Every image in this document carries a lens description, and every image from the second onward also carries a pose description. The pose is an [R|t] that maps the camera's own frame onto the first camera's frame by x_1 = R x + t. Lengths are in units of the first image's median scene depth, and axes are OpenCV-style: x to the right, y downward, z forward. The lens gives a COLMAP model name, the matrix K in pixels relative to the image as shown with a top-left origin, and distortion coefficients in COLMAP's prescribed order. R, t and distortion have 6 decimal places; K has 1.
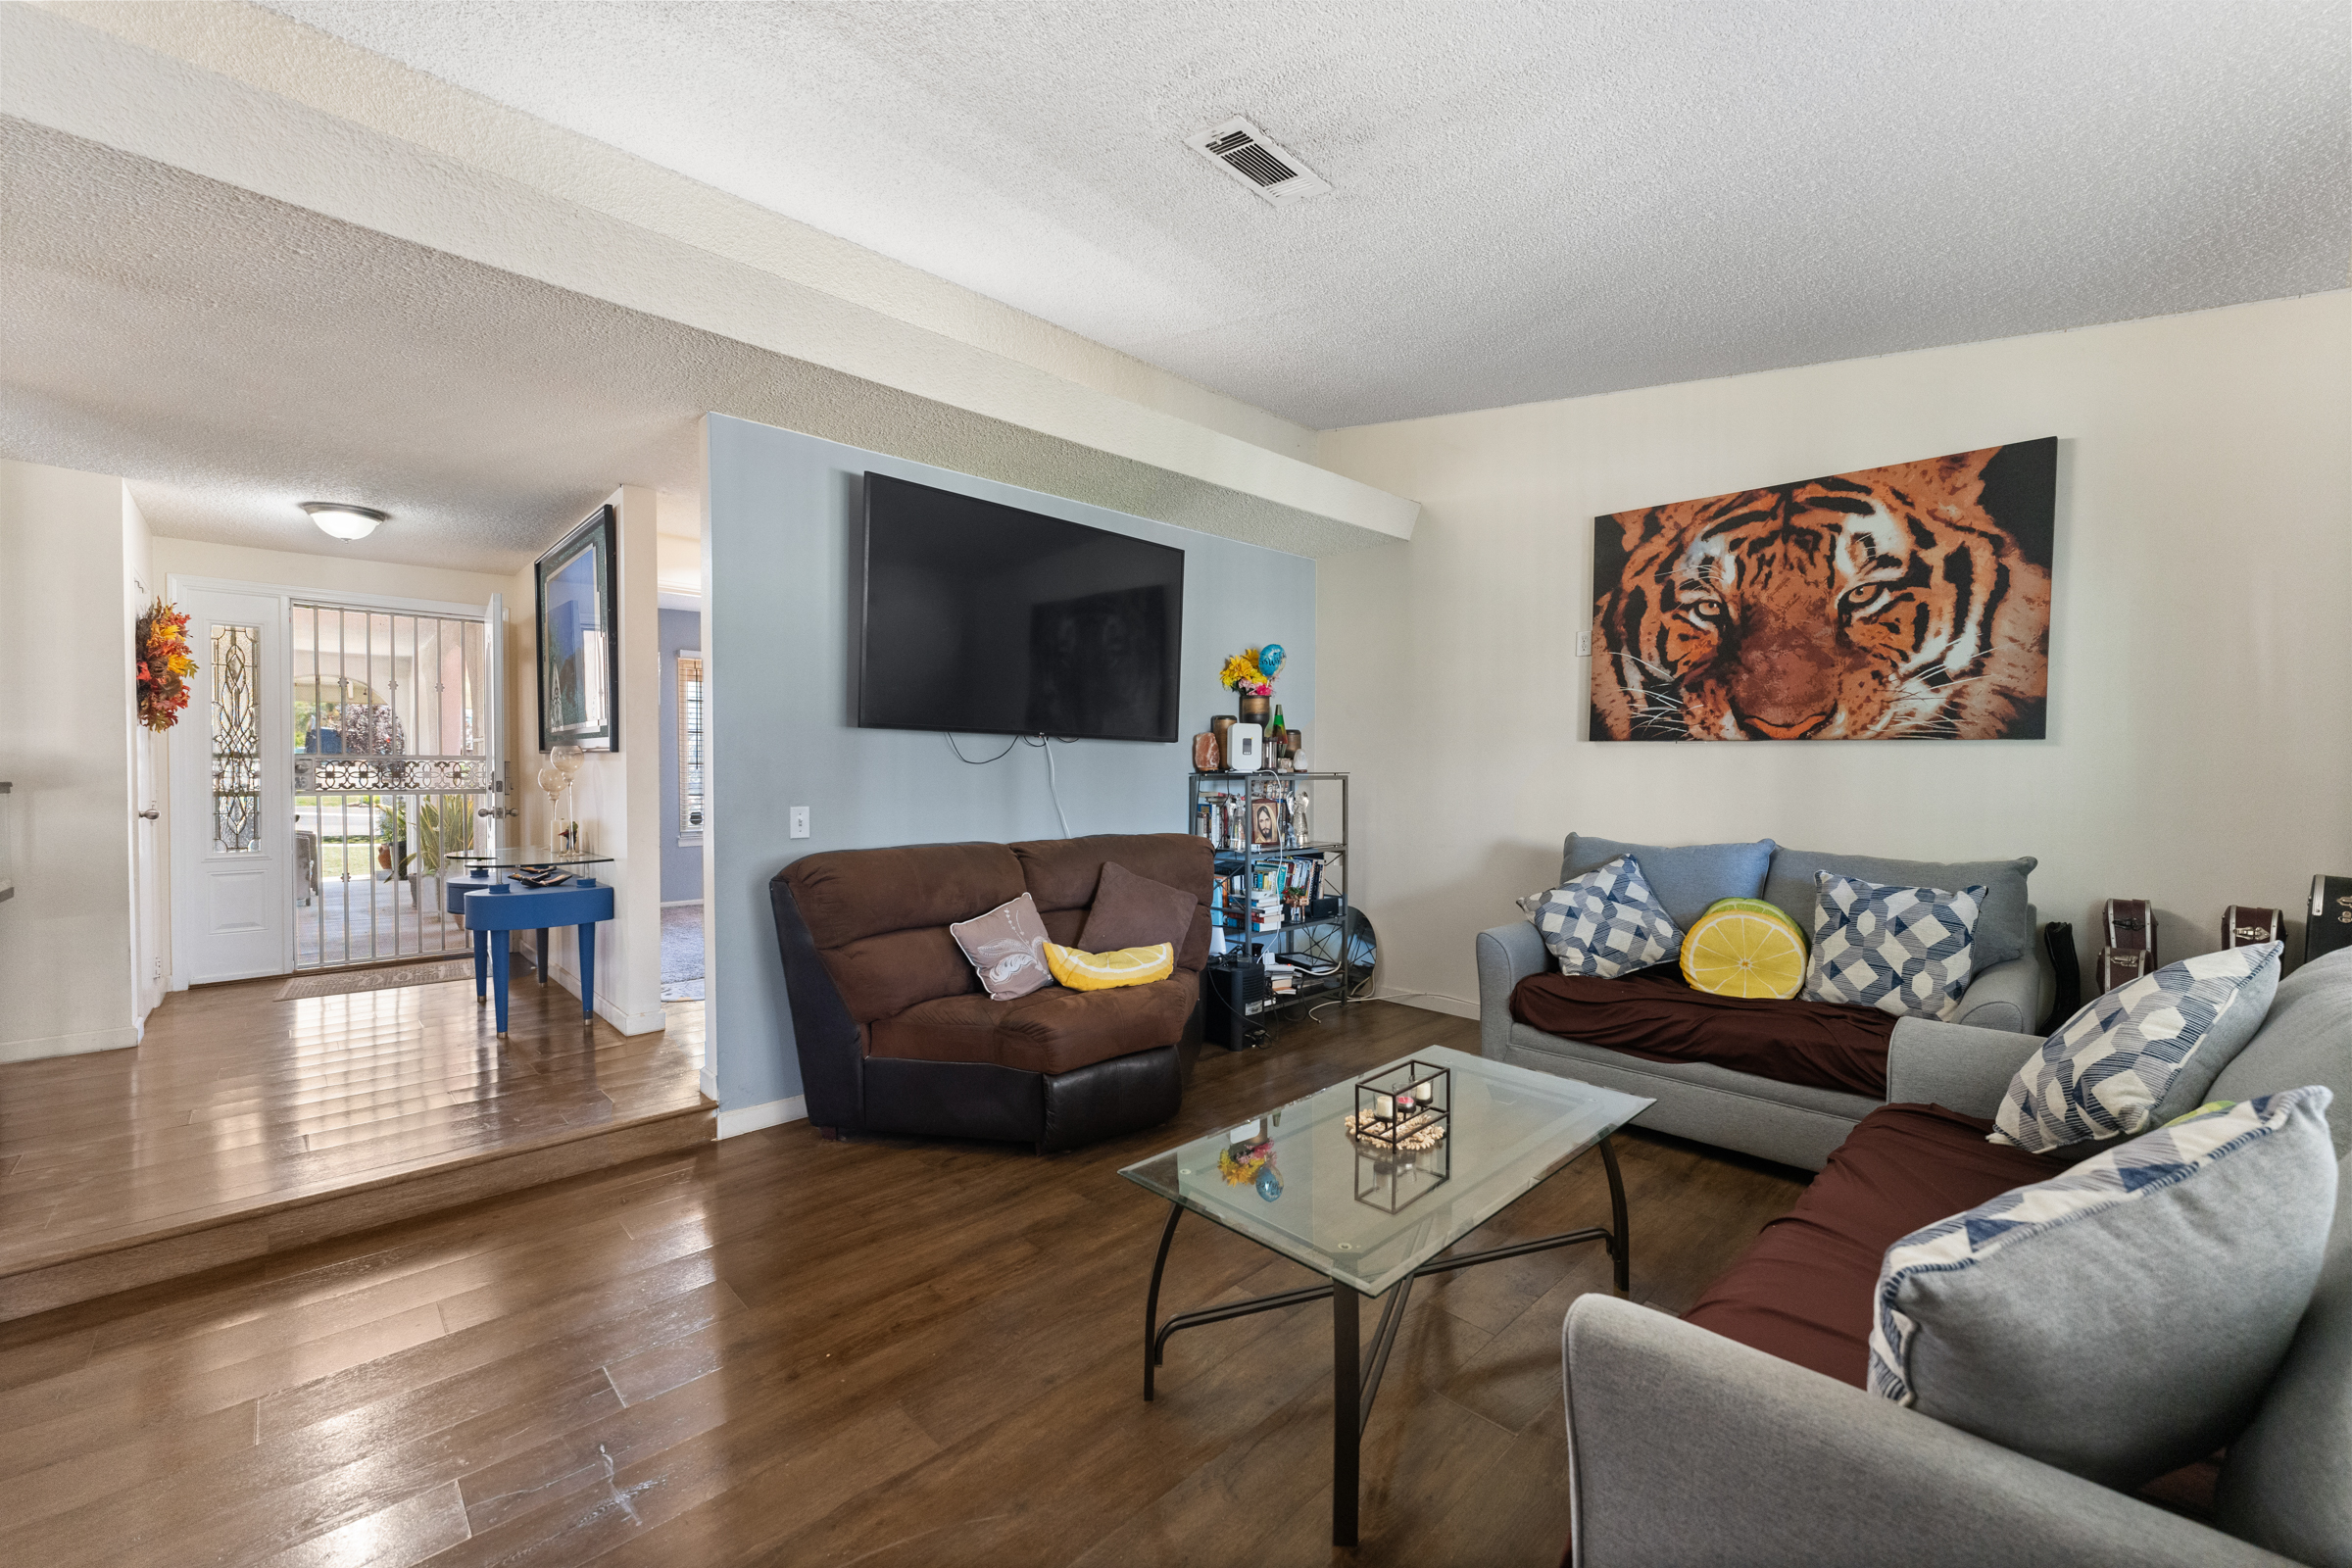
lens RADIAL K [[935.9, 0, 1169.6], [0, 935.9, 780.2], [0, 0, 1]] dist [0.001230, 0.000020]
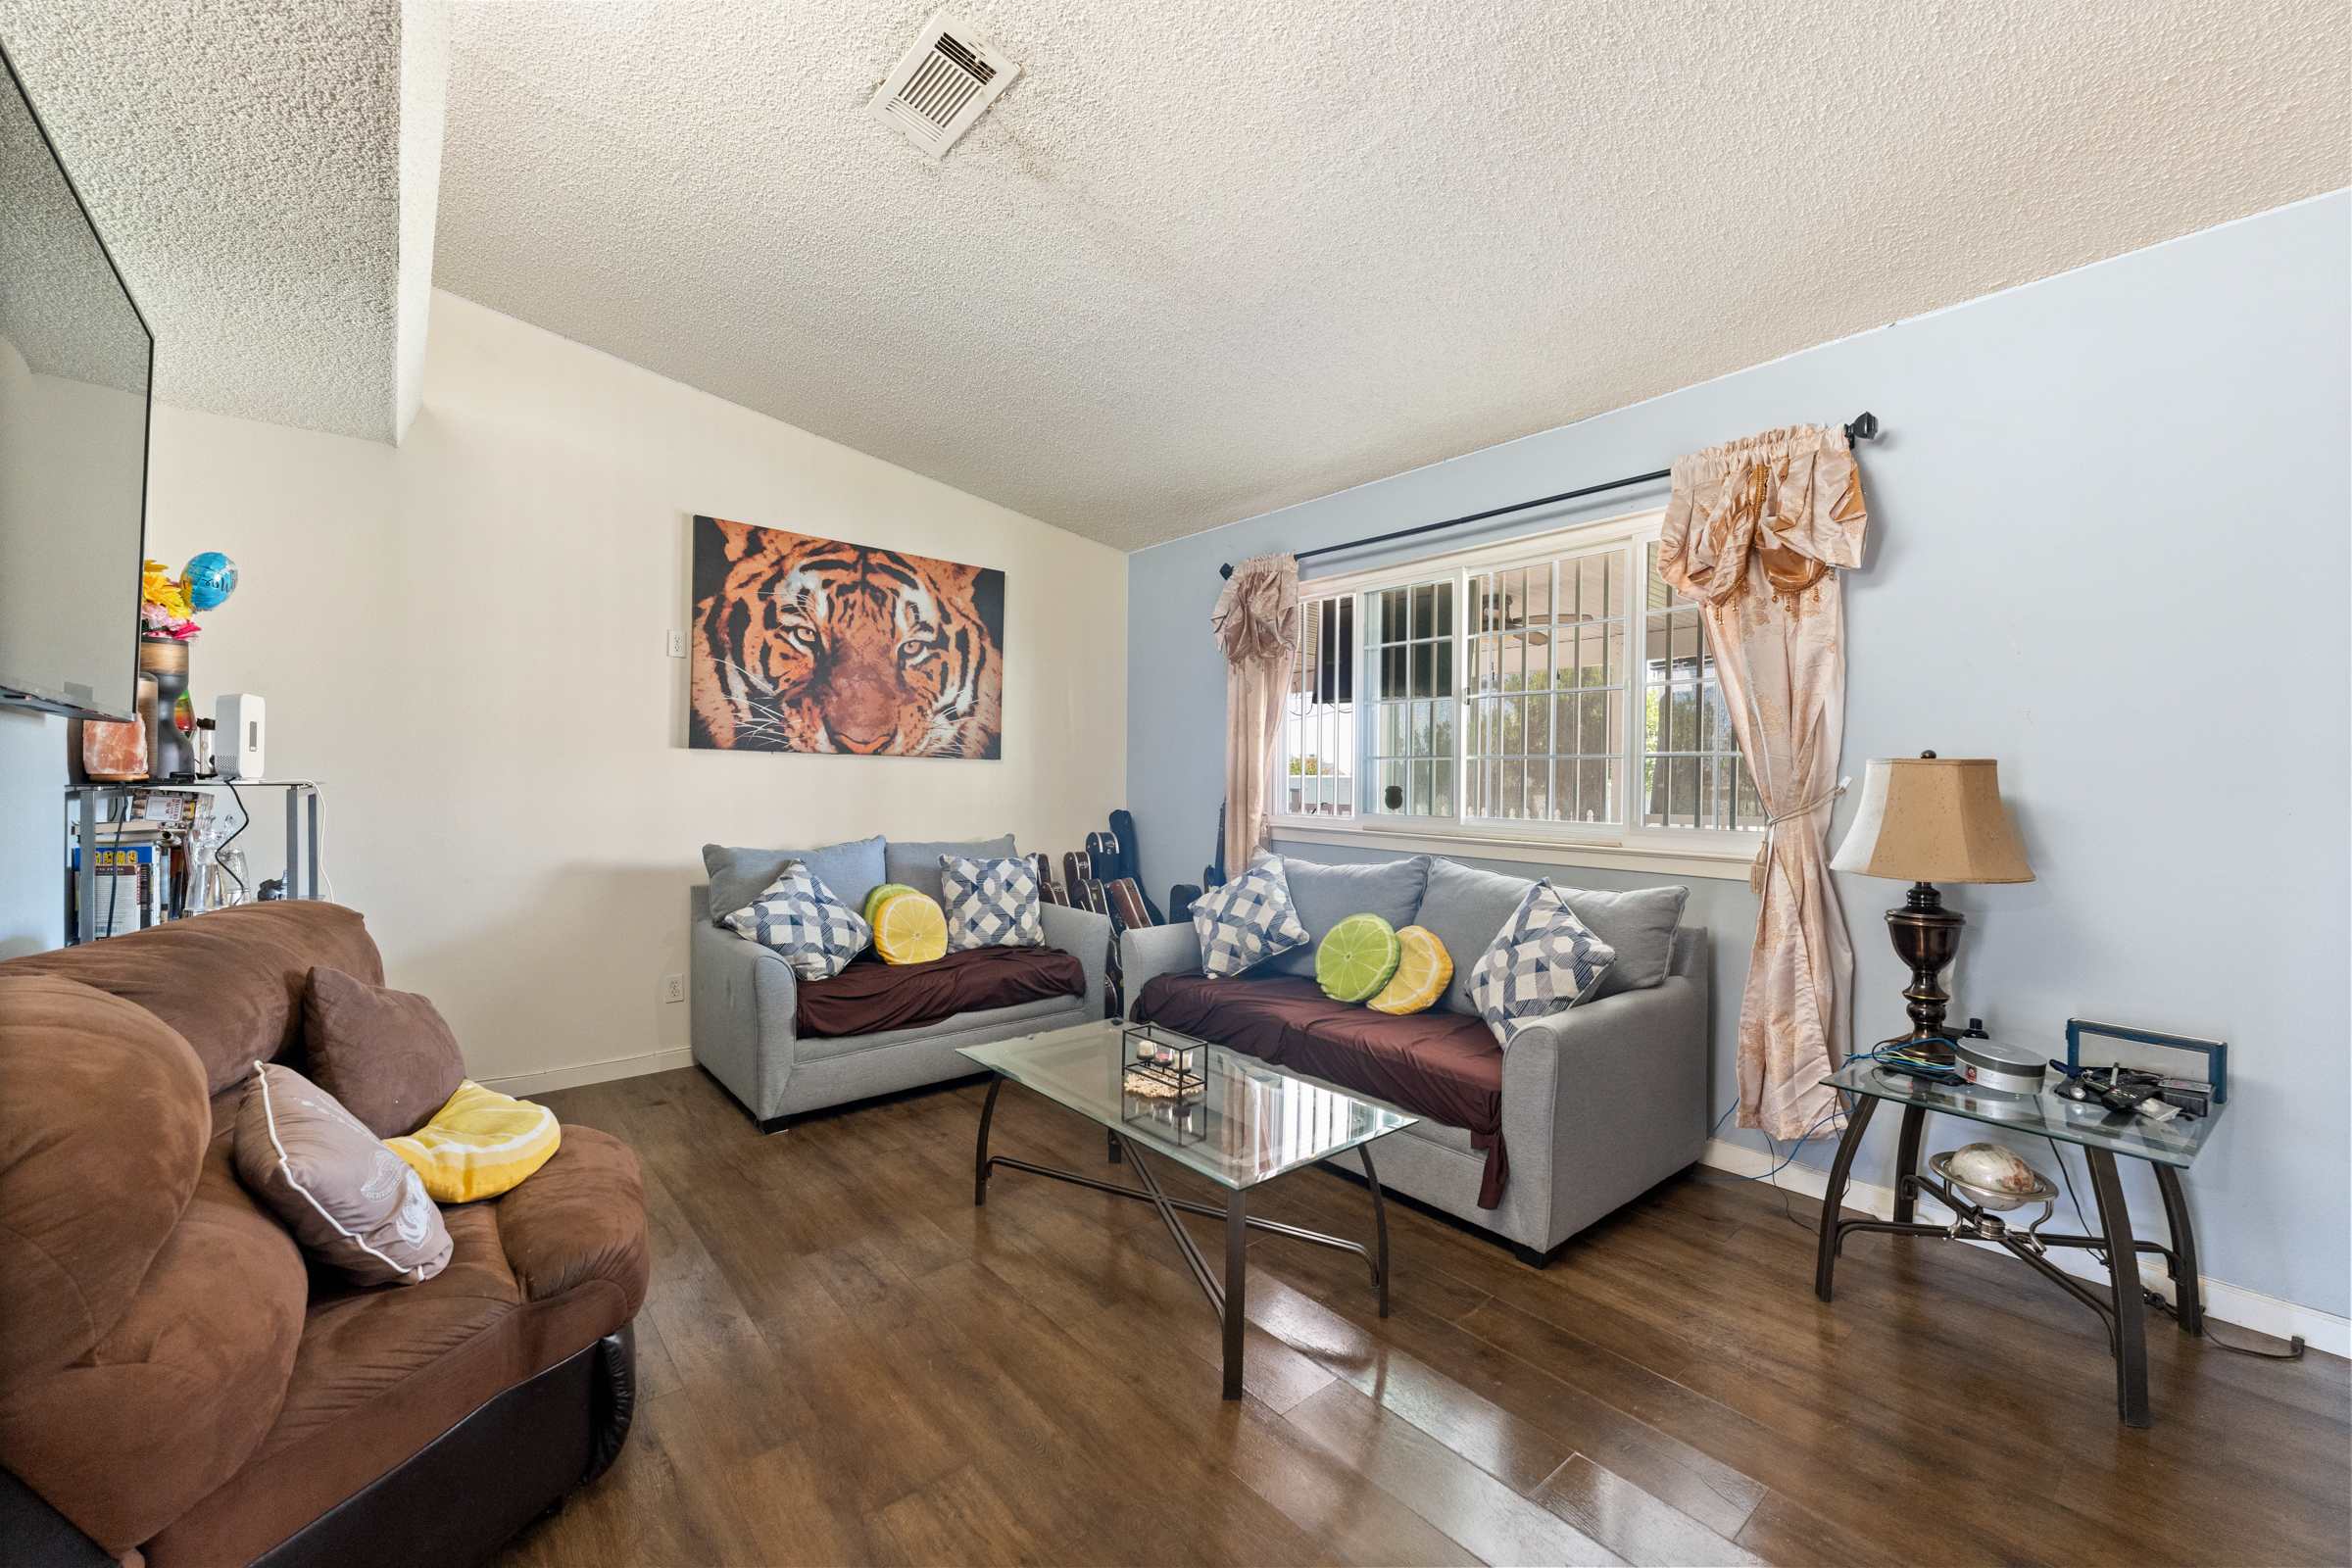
lens RADIAL K [[935.9, 0, 1174.3], [0, 935.9, 783.4], [0, 0, 1]] dist [0.001230, 0.000020]
pose [[0.060051, -0.006744, 0.998173, -0.548516], [0.006262, 0.999960, 0.006380, -0.010492], [-0.998176, 0.005868, 0.060091, 0.525305]]
